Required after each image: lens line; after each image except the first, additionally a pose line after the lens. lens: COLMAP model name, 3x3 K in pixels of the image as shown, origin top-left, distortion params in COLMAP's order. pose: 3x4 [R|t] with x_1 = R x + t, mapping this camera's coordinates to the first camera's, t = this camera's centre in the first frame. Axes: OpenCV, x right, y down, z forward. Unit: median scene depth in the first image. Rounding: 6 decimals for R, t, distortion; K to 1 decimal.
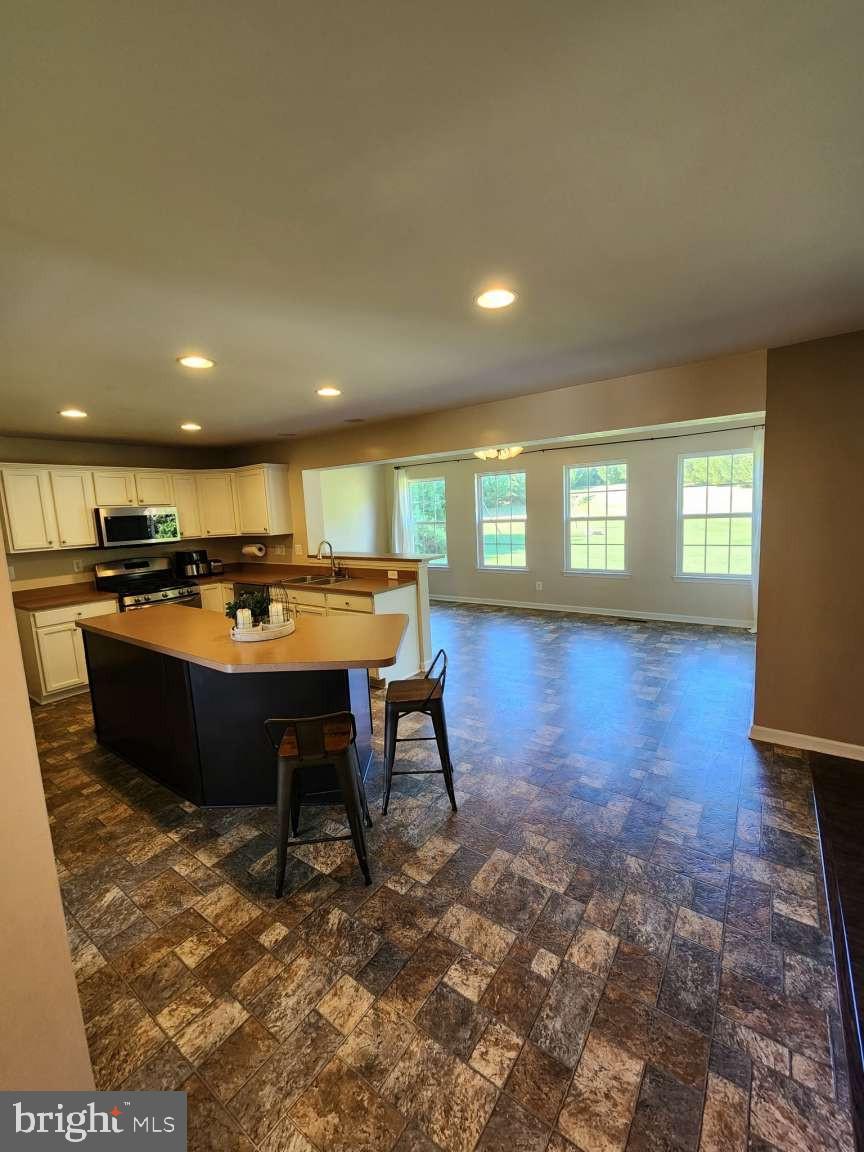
lens RADIAL K [[470.5, 0, 438.0], [0, 470.5, 565.8], [0, 0, 1]] dist [-0.000844, -0.000137]
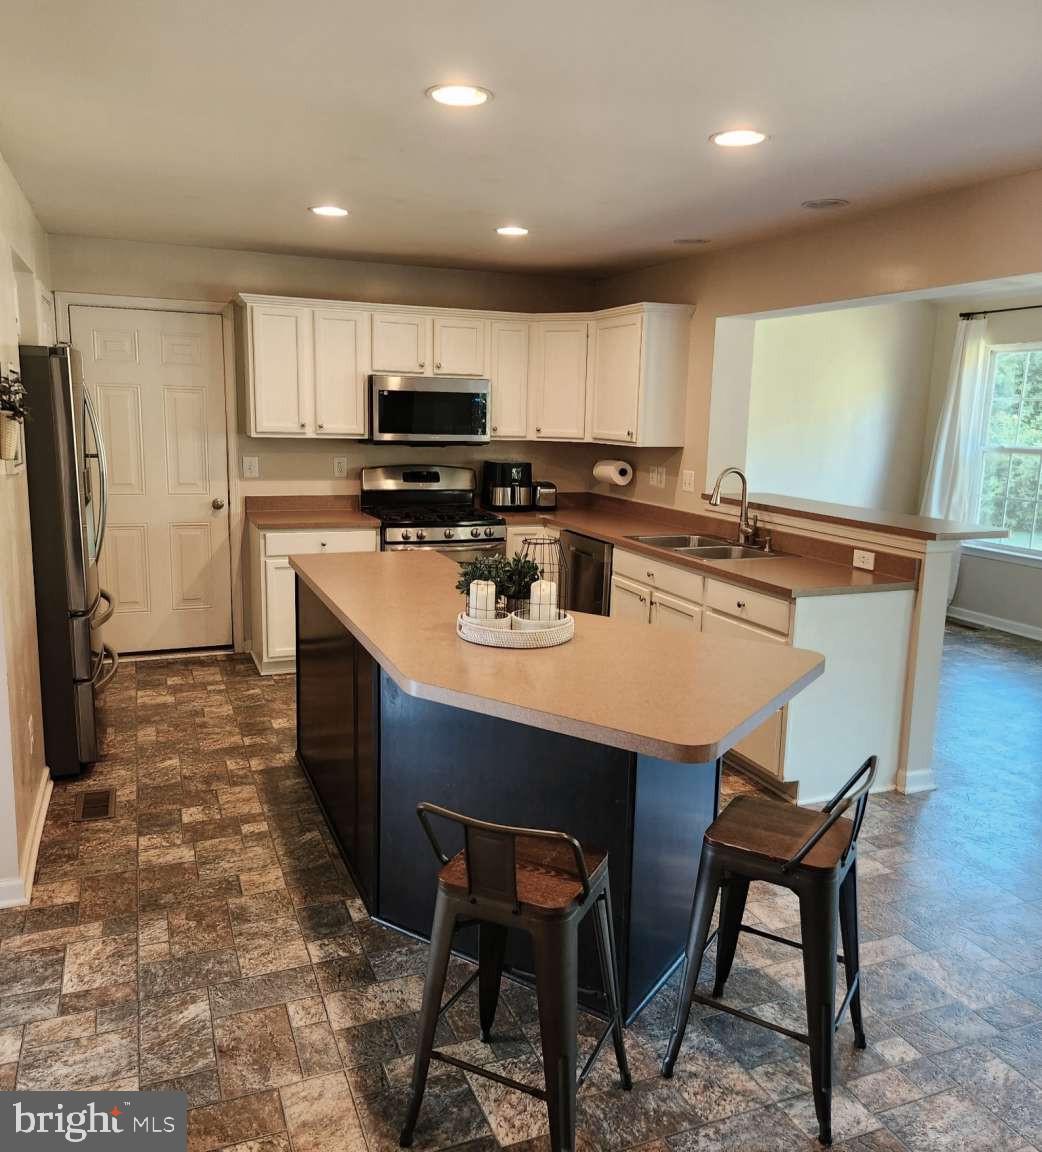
lens RADIAL K [[931.7, 0, 517.7], [0, 931.7, 566.5], [0, 0, 1]] dist [0.044152, -0.016604]
pose [[0.843362, 0.156530, -0.514042, 0.085460], [-0.128536, 0.987626, 0.089856, -0.012141], [0.521746, -0.009708, 0.853046, 0.082360]]
